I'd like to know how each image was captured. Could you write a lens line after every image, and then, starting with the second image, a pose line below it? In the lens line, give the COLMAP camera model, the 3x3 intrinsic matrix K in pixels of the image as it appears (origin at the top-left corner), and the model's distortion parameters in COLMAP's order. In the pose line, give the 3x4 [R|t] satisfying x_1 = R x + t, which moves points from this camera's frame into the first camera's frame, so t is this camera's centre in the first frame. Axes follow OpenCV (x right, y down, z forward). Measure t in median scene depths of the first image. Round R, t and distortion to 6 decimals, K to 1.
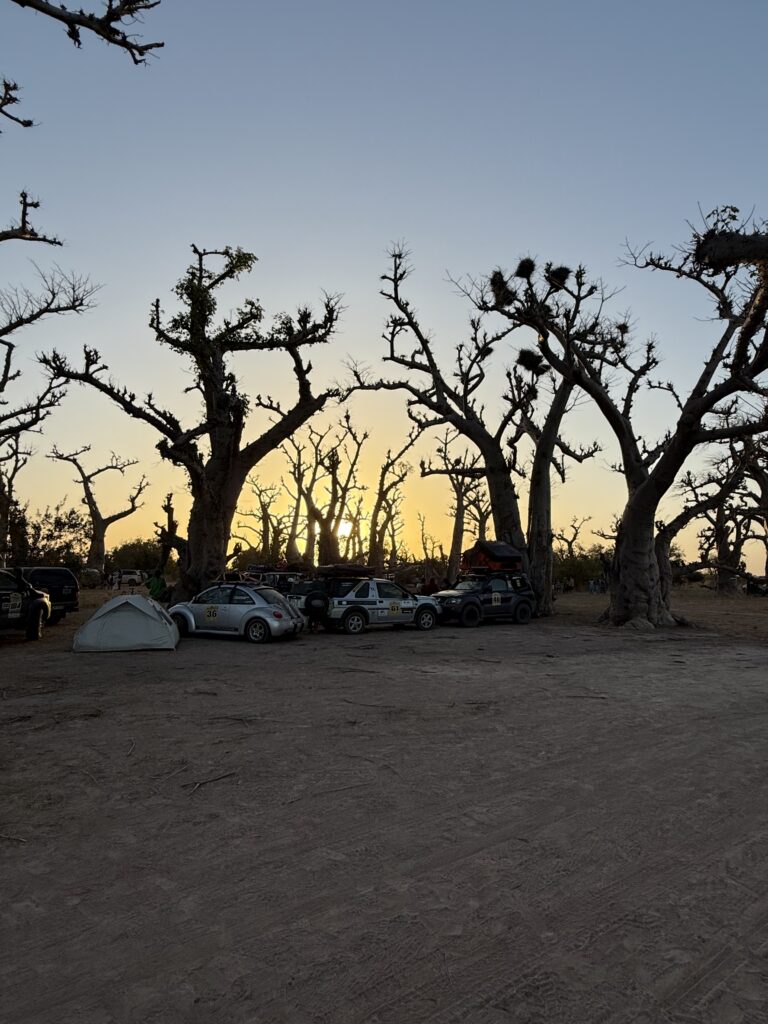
lens RADIAL K [[520.8, 0, 384.0], [0, 520.8, 512.0], [0, 0, 1]] dist [-0.014002, 0.000897]
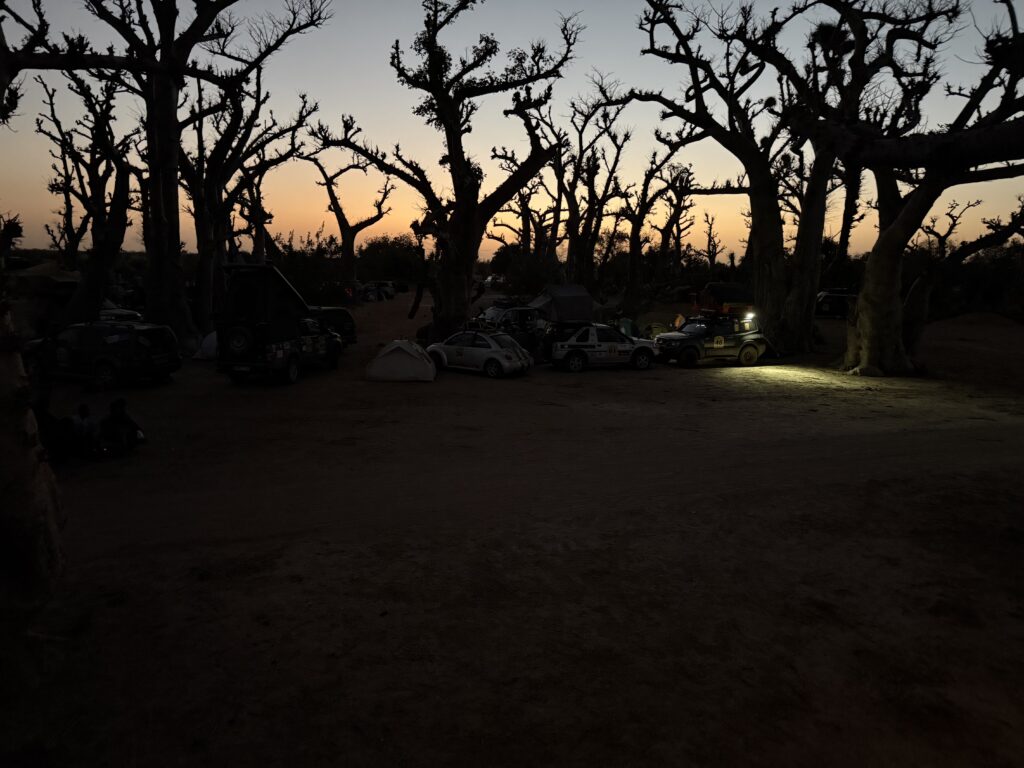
lens RADIAL K [[706.4, 0, 512.0], [0, 706.4, 384.0], [0, 0, 1]] dist [-0.081304, -0.001989]
pose [[0.966645, 0.043921, -0.252328, 0.150152], [0.029283, 0.959774, 0.279243, -0.136904], [0.254442, -0.277318, 0.926474, -0.378857]]
